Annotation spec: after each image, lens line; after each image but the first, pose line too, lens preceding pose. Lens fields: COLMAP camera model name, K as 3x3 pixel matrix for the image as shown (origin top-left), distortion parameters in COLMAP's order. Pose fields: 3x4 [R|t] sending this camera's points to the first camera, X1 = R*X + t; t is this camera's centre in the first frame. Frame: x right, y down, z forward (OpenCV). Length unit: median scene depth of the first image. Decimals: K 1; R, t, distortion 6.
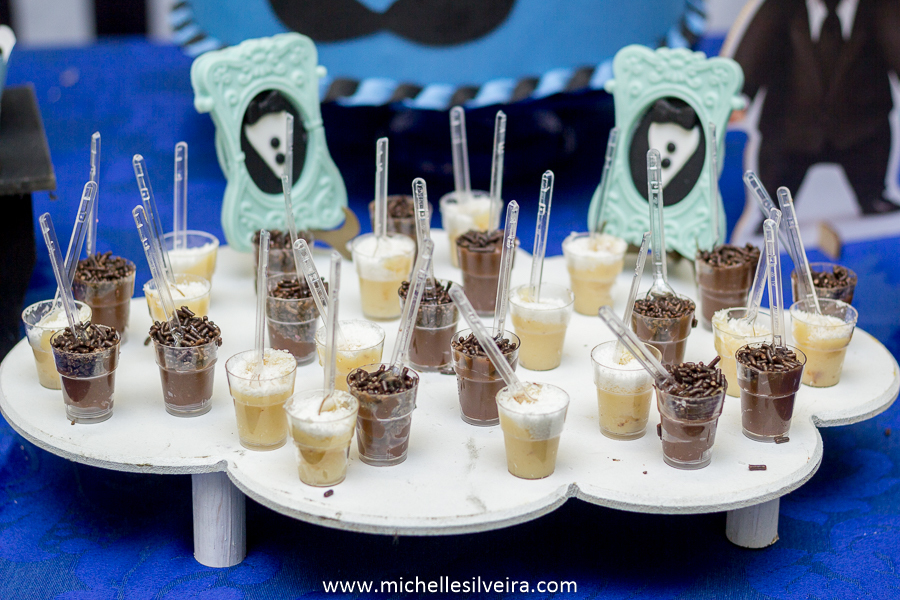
lens RADIAL K [[2210.8, 0, 444.7], [0, 2210.8, 300.6], [0, 0, 1]] dist [-0.055429, 0.000000]
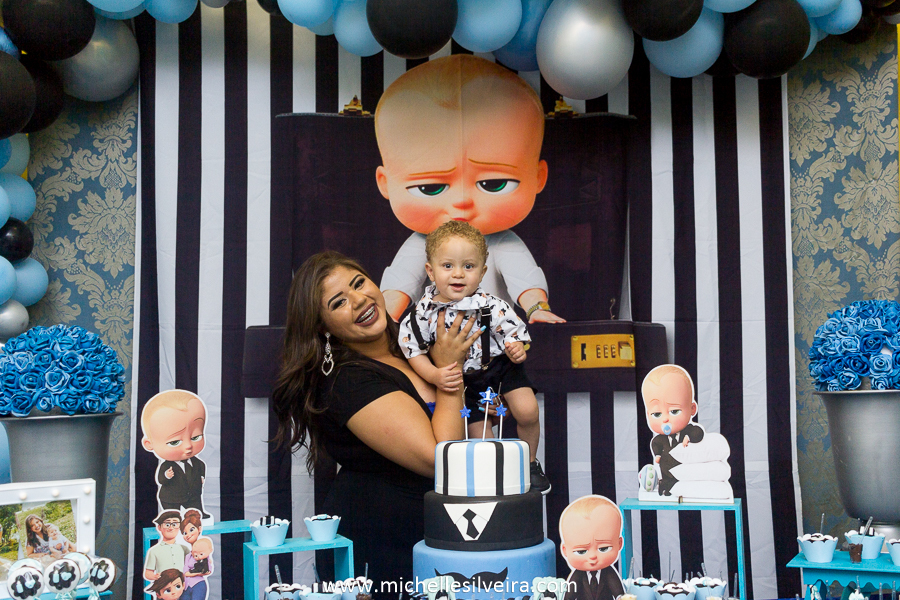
lens RADIAL K [[966.7, 0, 450.9], [0, 966.7, 309.4], [0, 0, 1]] dist [0.018392, 0.000000]
pose [[0.999431, -0.026526, -0.020827, -0.016175], [0.012721, 0.868435, -0.495641, 0.309655], [0.031234, 0.495094, 0.868278, -0.683881]]
